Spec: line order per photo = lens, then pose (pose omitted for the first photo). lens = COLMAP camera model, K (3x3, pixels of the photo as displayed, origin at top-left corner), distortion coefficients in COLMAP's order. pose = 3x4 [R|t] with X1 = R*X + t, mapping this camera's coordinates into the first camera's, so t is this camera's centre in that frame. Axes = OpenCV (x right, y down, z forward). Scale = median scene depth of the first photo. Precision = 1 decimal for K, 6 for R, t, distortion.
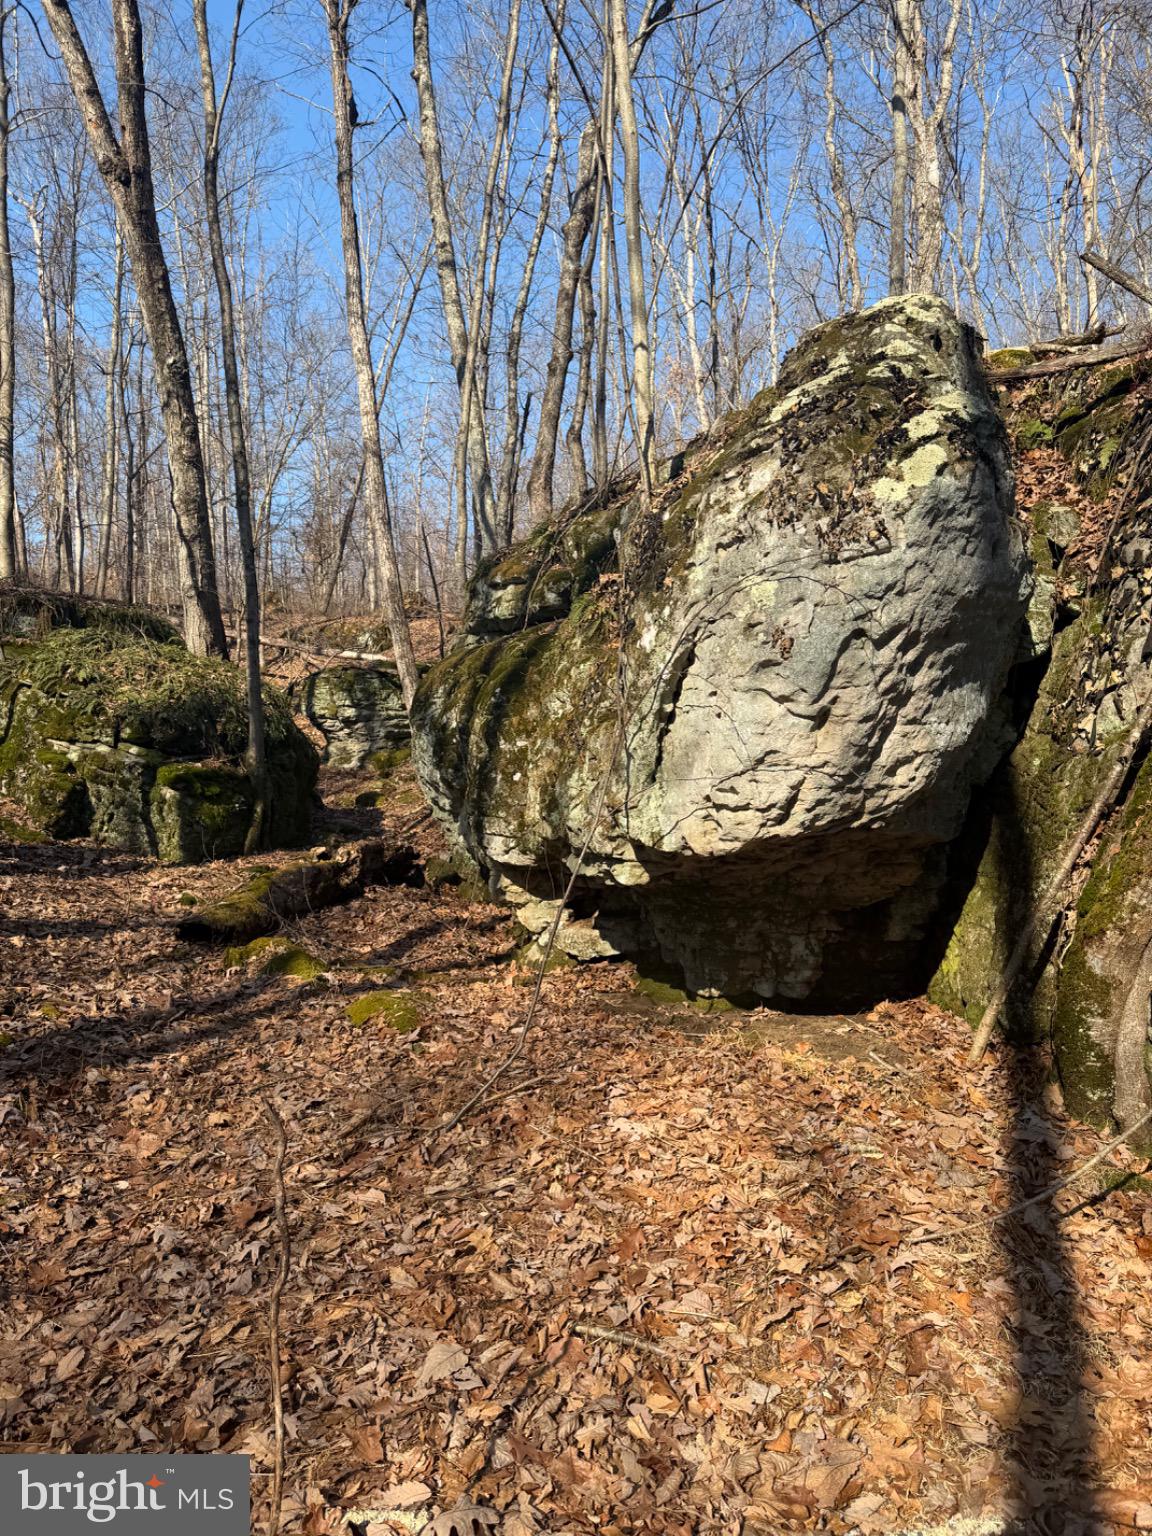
lens RADIAL K [[1096.1, 0, 579.7], [0, 1096.1, 774.6], [0, 0, 1]] dist [0.166091, -0.310503]
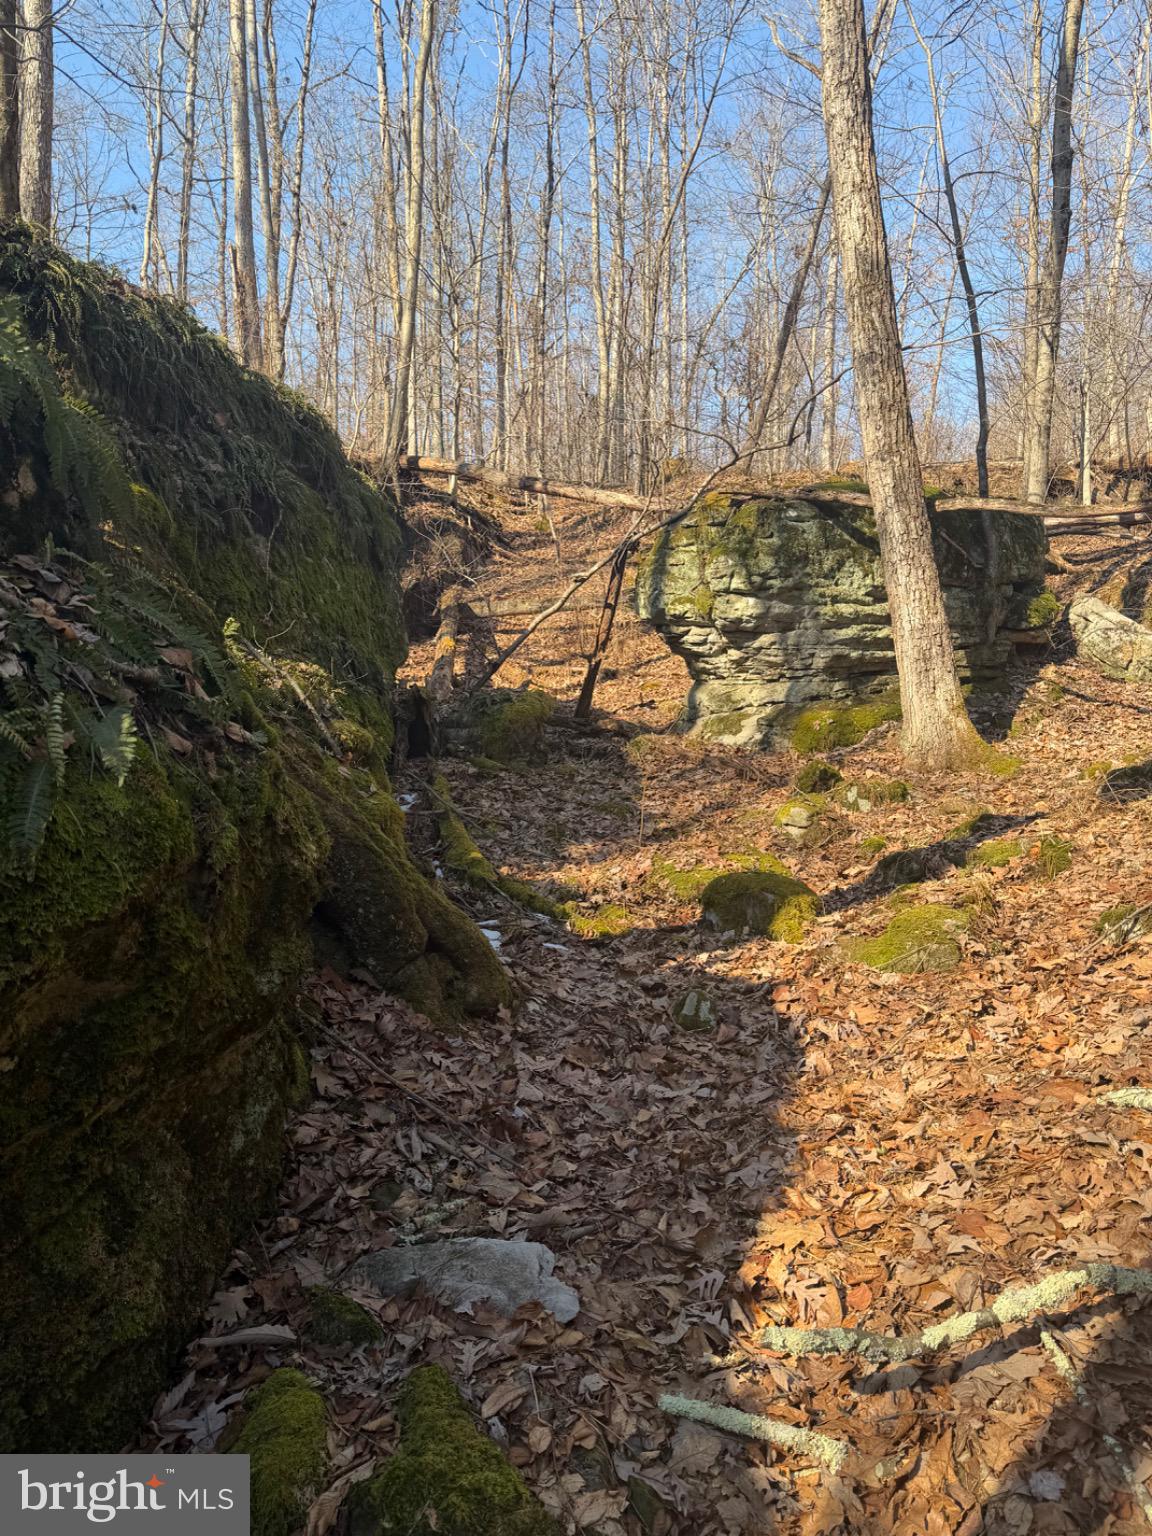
lens RADIAL K [[1182.0, 0, 579.4], [0, 1182.0, 760.3], [0, 0, 1]] dist [0.219449, -0.486972]
pose [[0.926440, 0.046311, -0.373582, -0.215832], [-0.030913, 0.998411, 0.047109, -0.042797], [0.375170, -0.032095, 0.926400, 1.262912]]
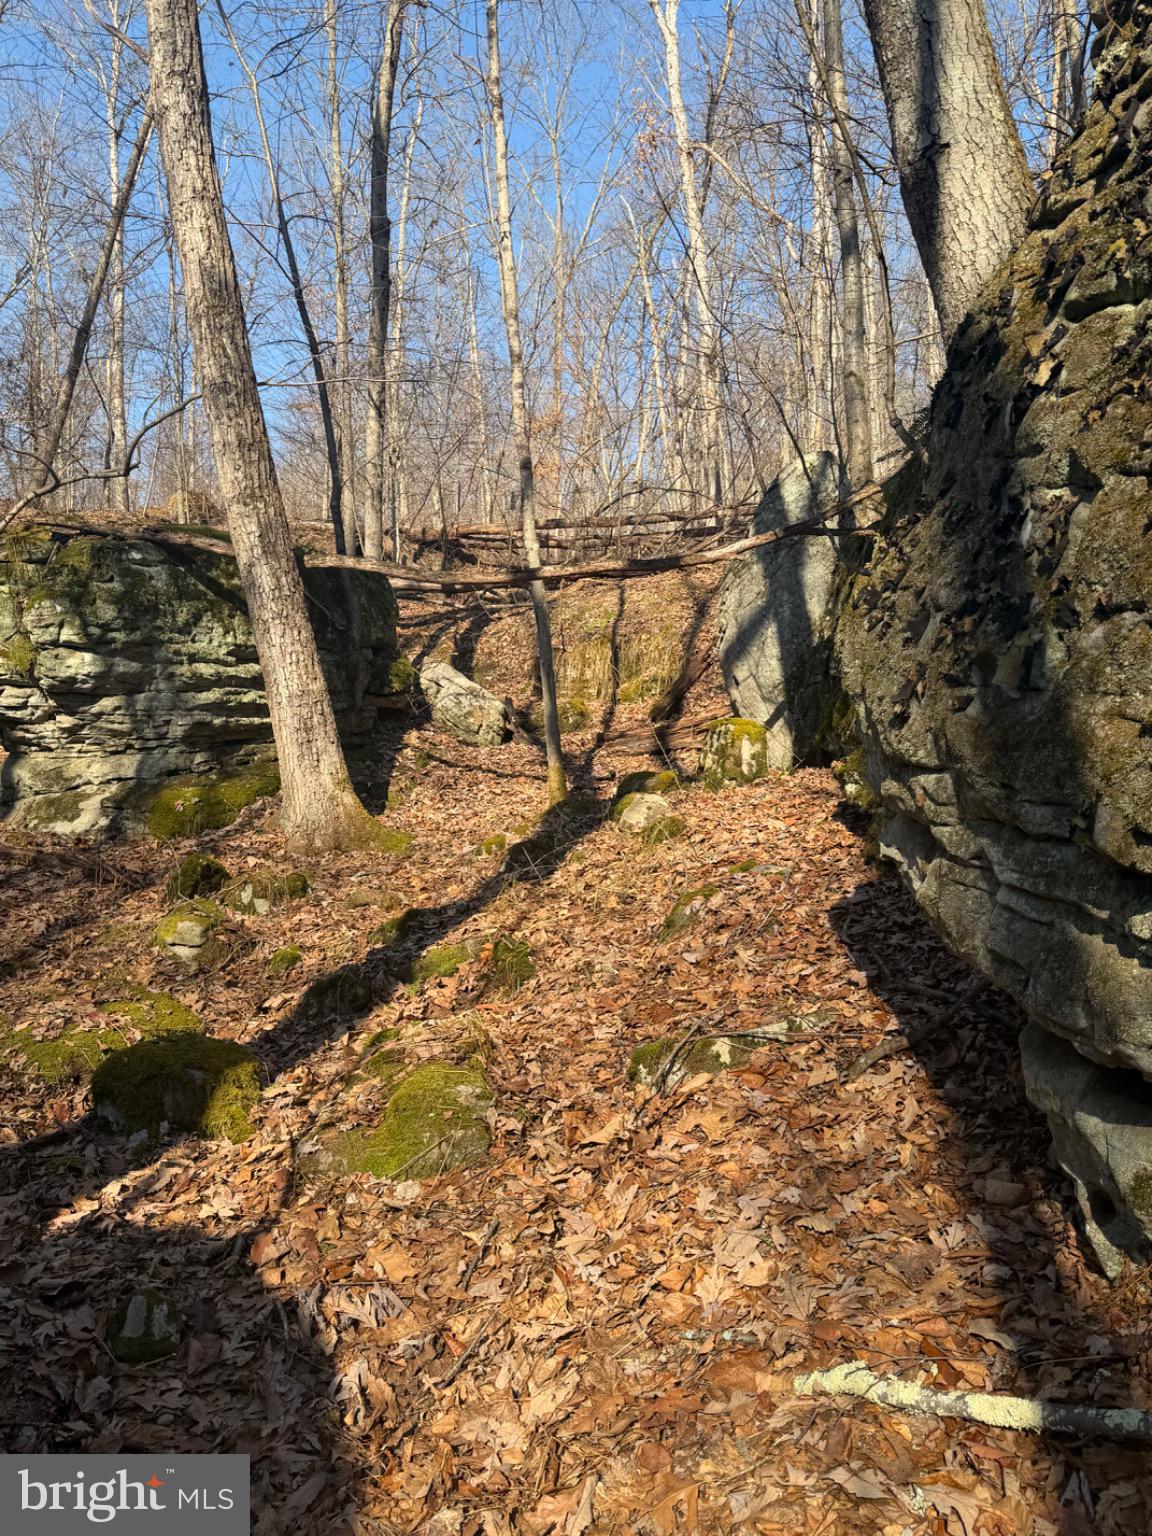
lens RADIAL K [[1163.9, 0, 575.9], [0, 1163.9, 753.7], [0, 0, 1]] dist [0.157633, -0.285941]
pose [[0.981824, 0.003970, 0.189754, -0.285273], [-0.002403, 0.999961, -0.008489, -0.060594], [-0.189780, 0.007879, 0.981795, 1.382572]]
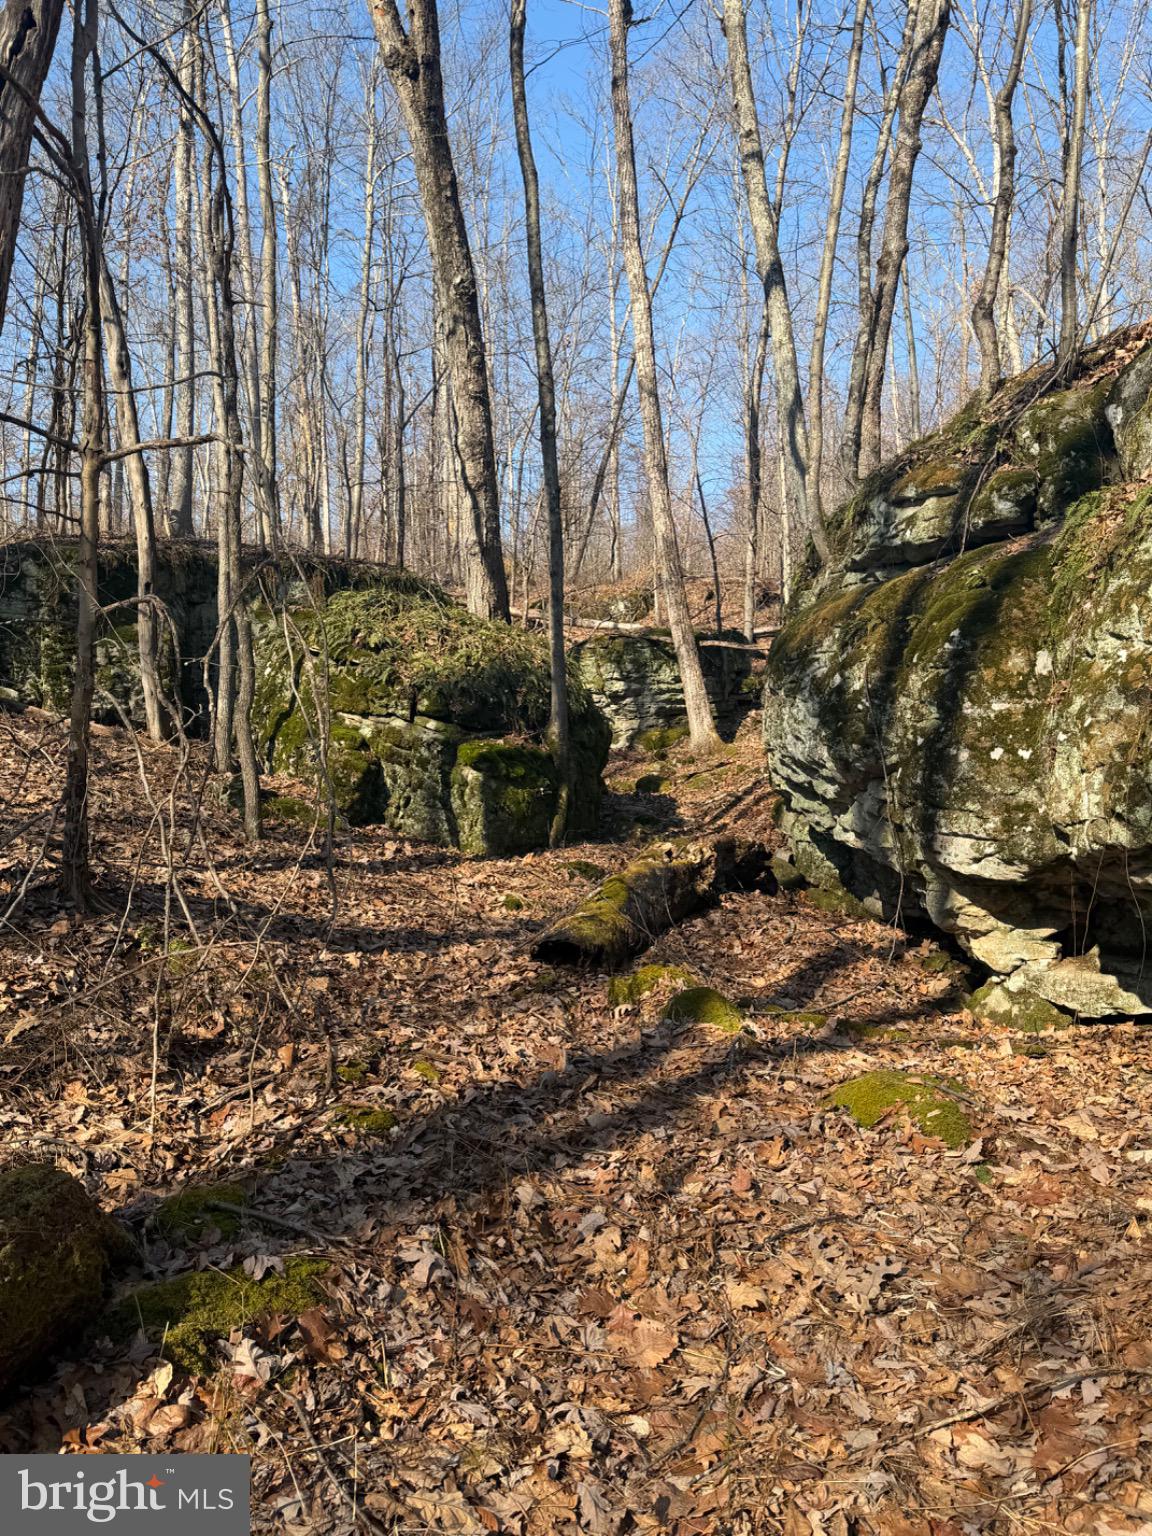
lens RADIAL K [[1182.0, 0, 579.4], [0, 1182.0, 760.3], [0, 0, 1]] dist [0.219449, -0.486972]
pose [[0.979656, 0.004217, -0.200641, -0.102543], [-0.003856, 0.999990, 0.002192, 0.003435], [0.200648, -0.001374, 0.979662, 0.118986]]
